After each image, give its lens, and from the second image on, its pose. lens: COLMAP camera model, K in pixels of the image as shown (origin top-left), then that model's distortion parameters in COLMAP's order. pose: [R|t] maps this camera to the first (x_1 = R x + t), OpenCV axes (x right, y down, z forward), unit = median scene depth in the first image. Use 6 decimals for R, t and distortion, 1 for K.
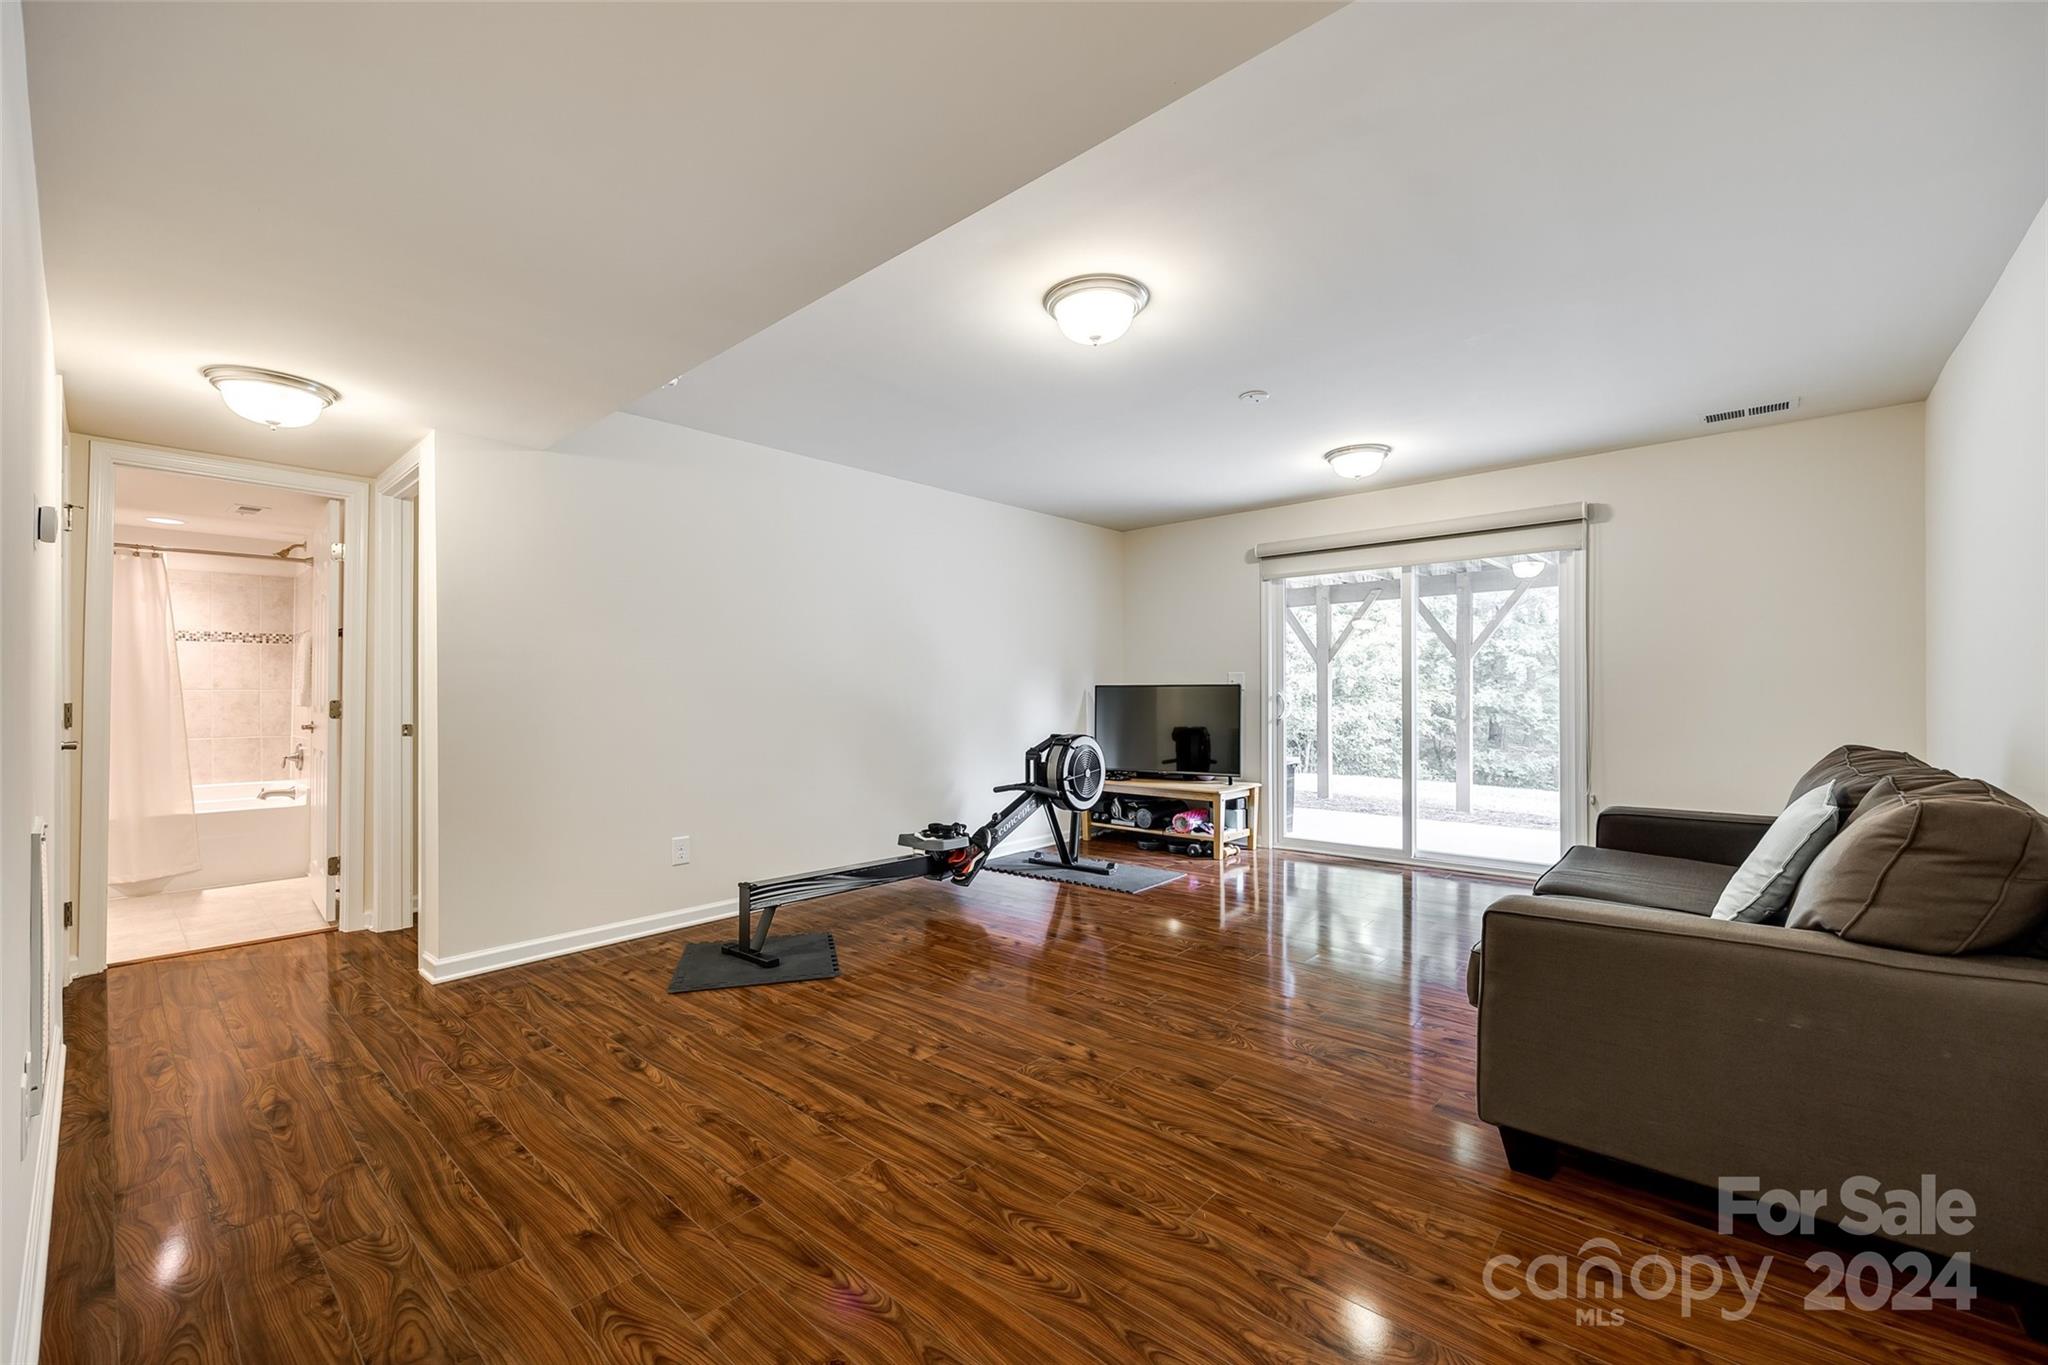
lens RADIAL K [[822.5, 0, 1012.8], [0, 822.5, 690.4], [0, 0, 1]] dist [-0.000649, -0.000403]
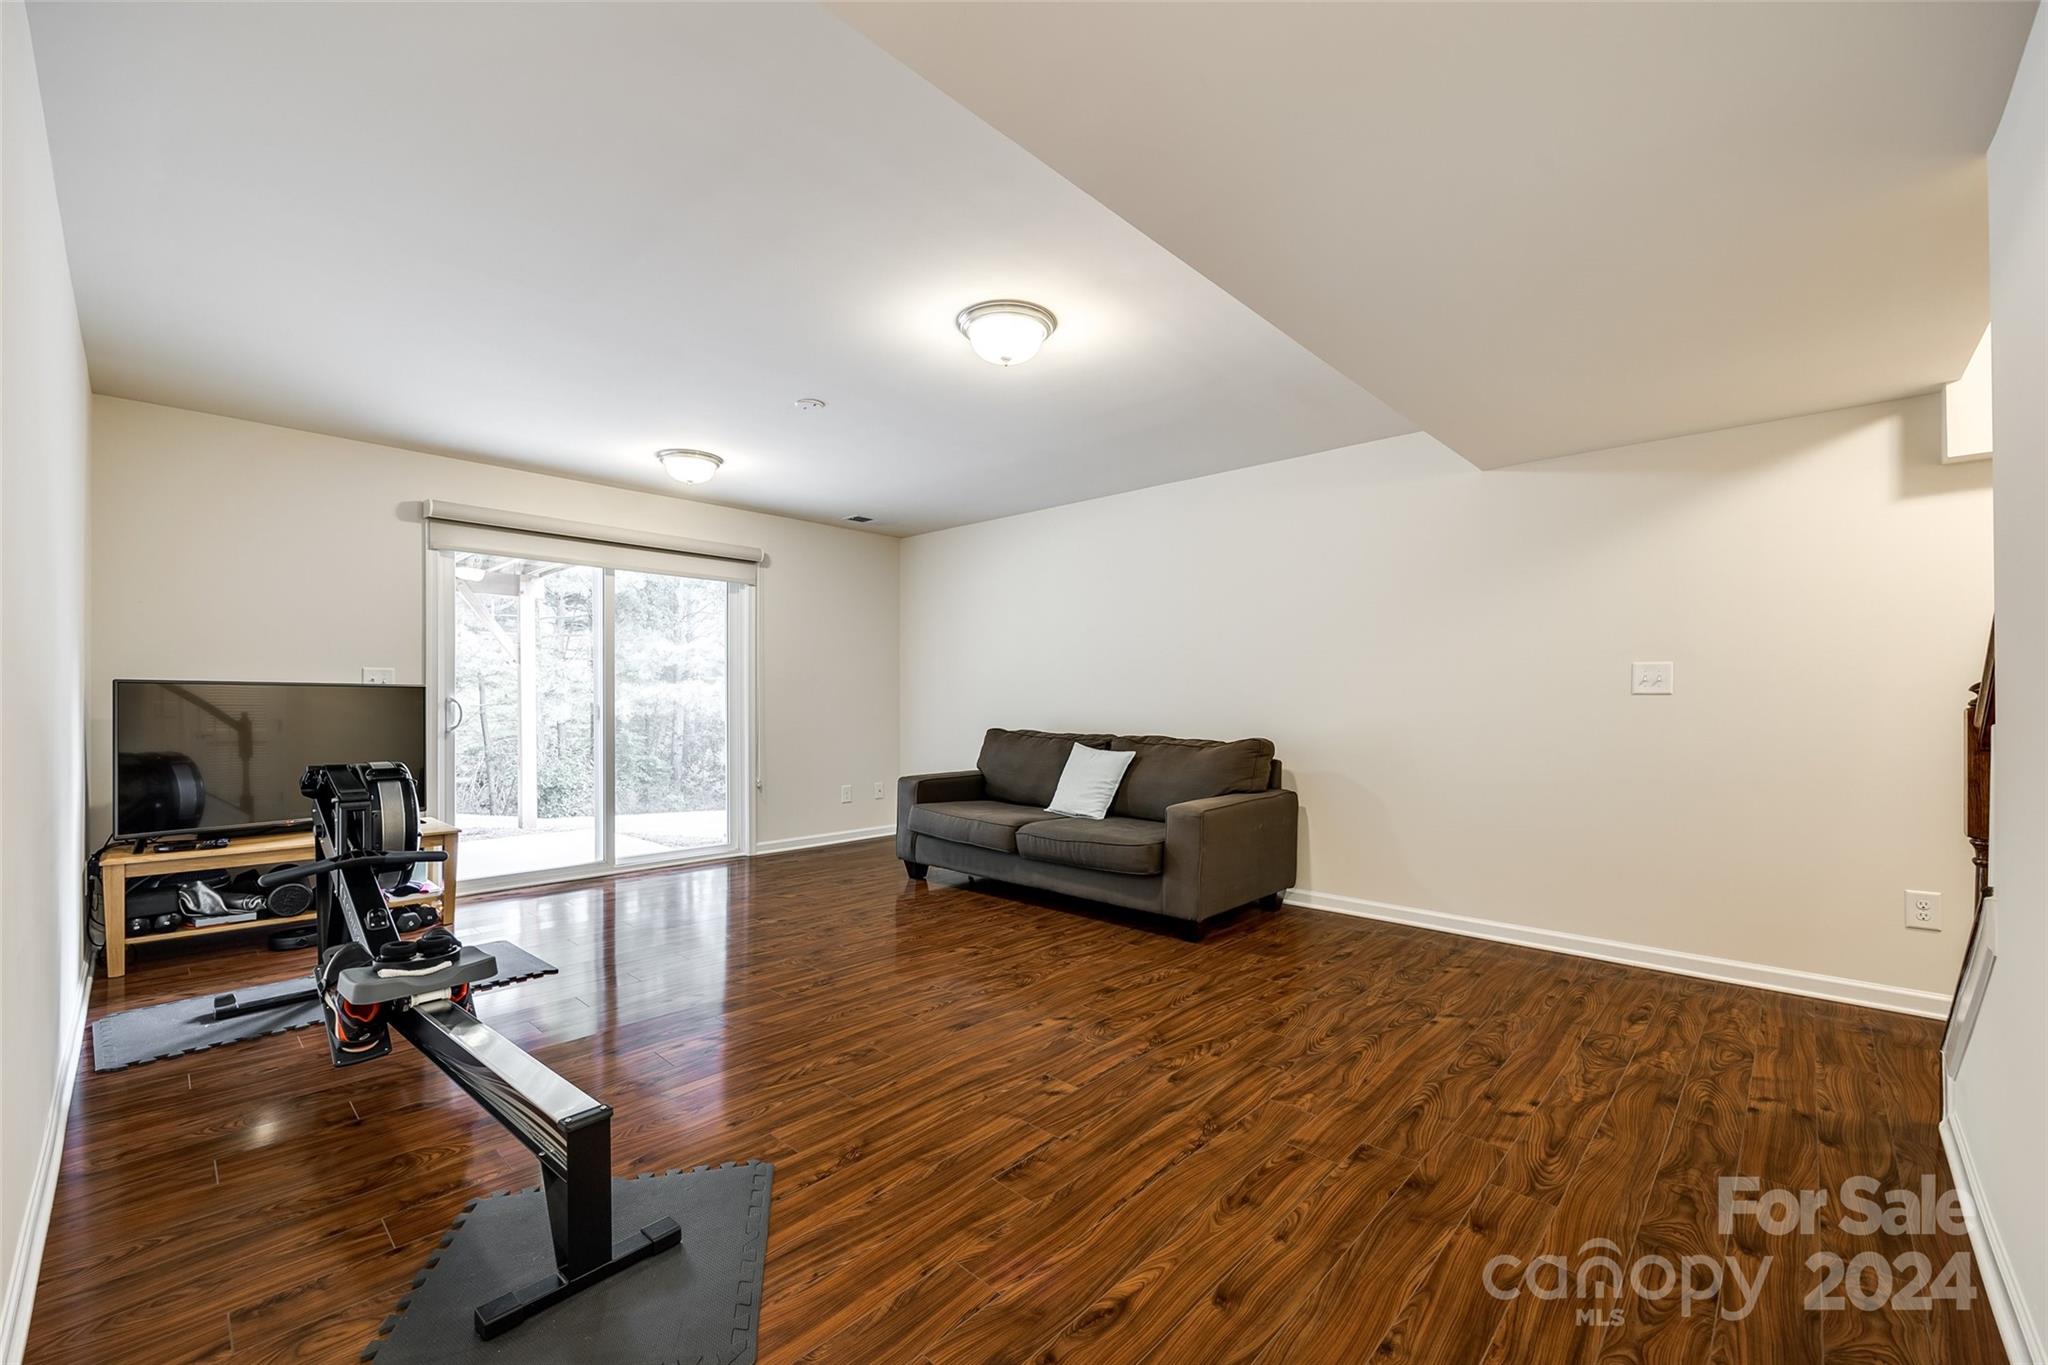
lens RADIAL K [[822.5, 0, 1025.2], [0, 822.5, 711.4], [0, 0, 1]] dist [-0.000649, -0.000403]
pose [[0.028641, -0.003516, 0.999584, -1.208927], [-0.008097, 0.999960, 0.003750, 0.023664], [-0.999557, -0.008201, 0.028611, 1.202502]]
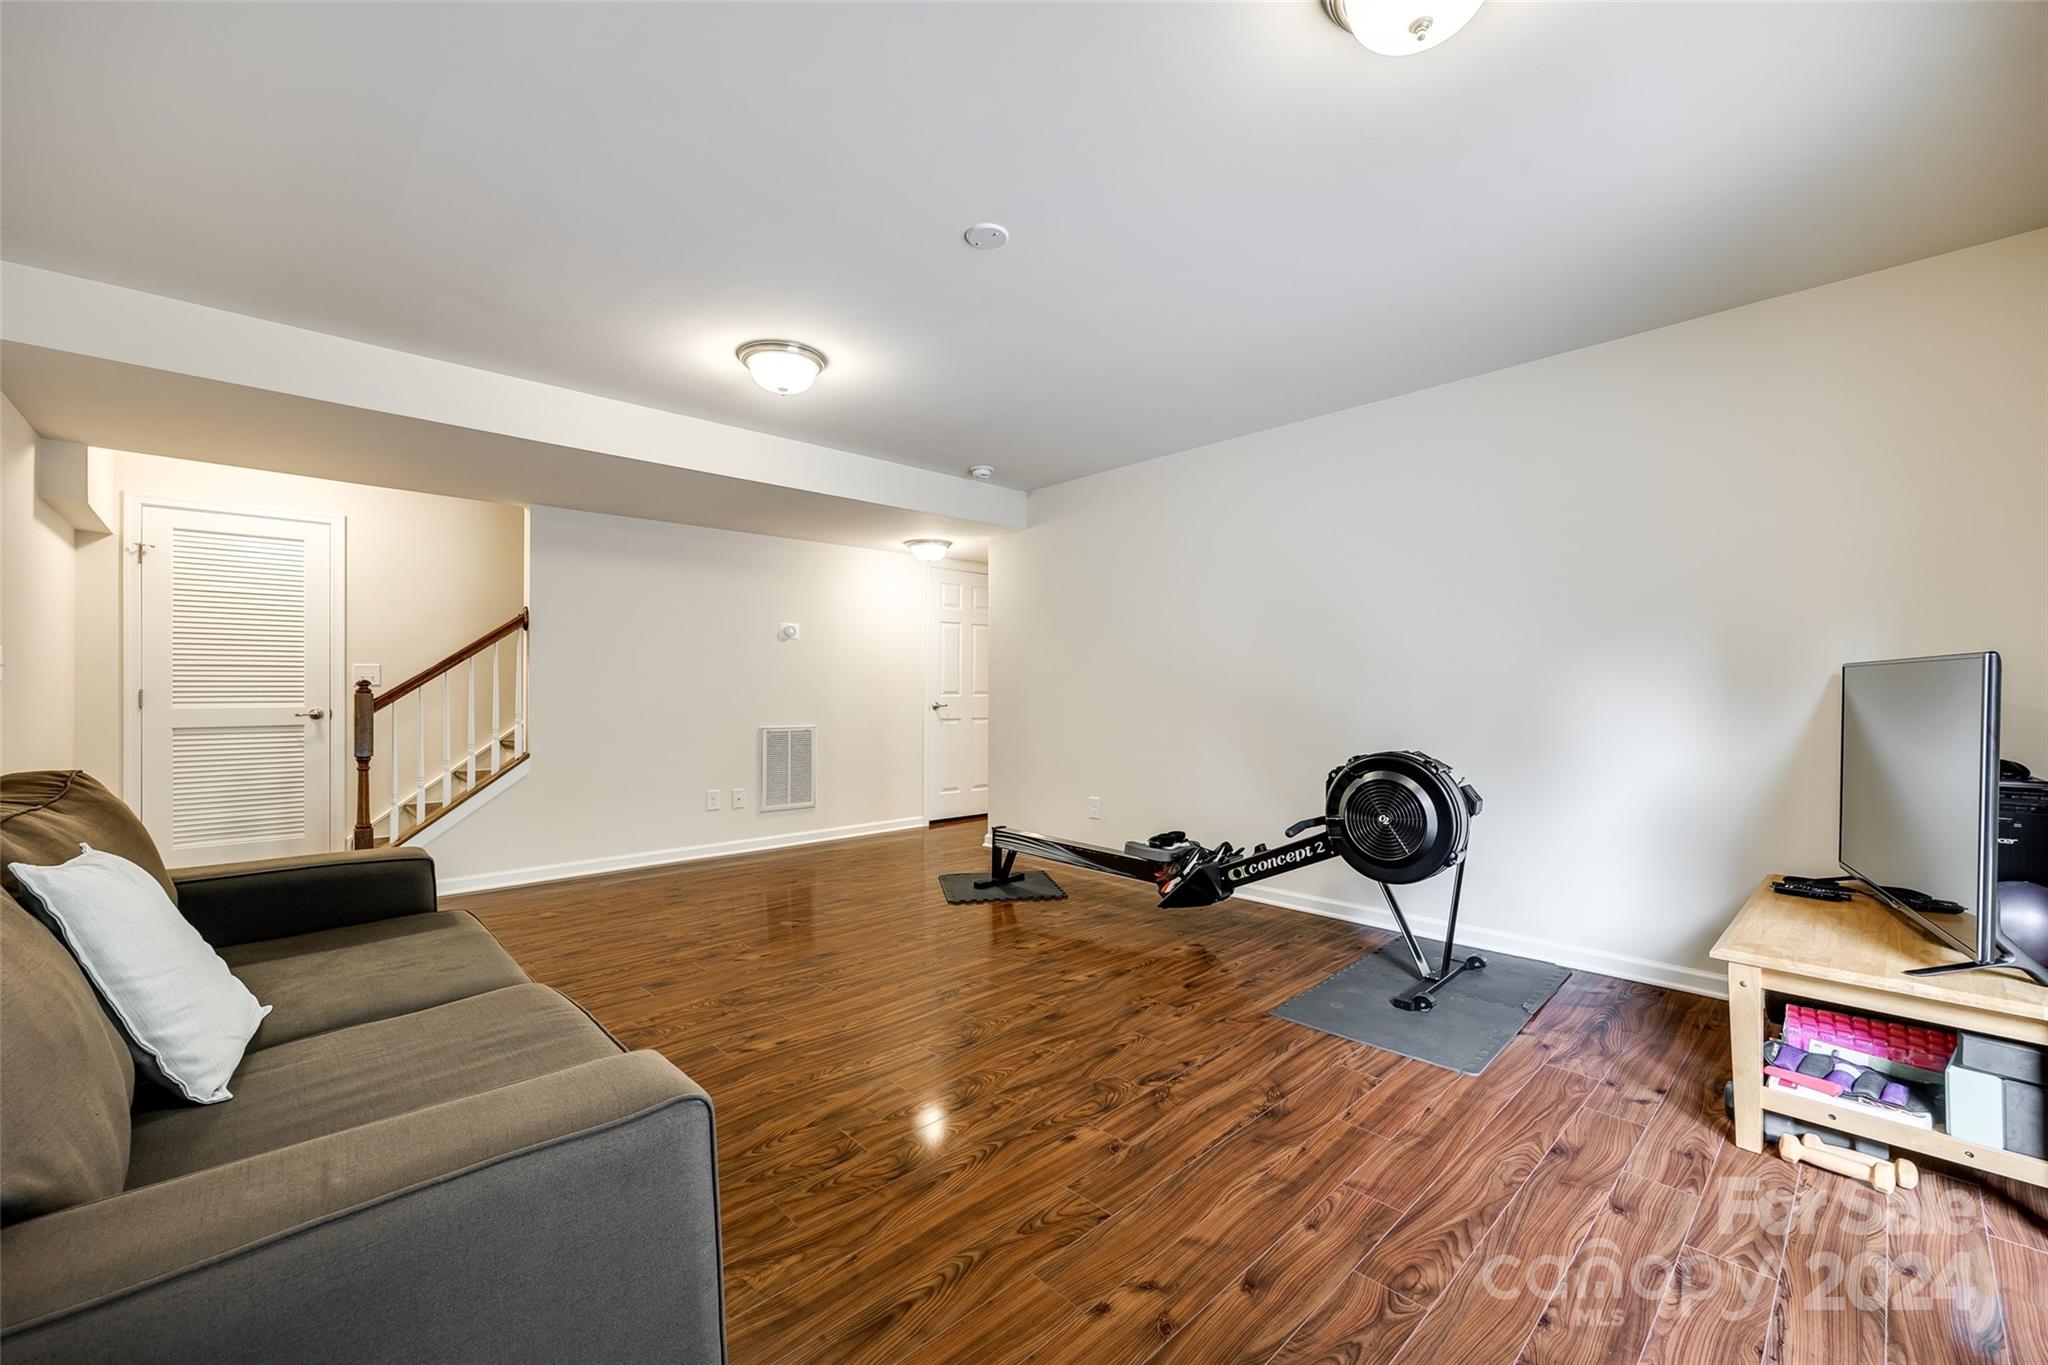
lens RADIAL K [[822.5, 0, 1032.9], [0, 822.5, 682.9], [0, 0, 1]] dist [-0.000649, -0.000403]
pose [[-0.076717, -0.002289, -0.997050, 1.623990], [0.008293, 0.999961, -0.002934, 0.006366], [0.997018, -0.008493, -0.076695, 1.855647]]
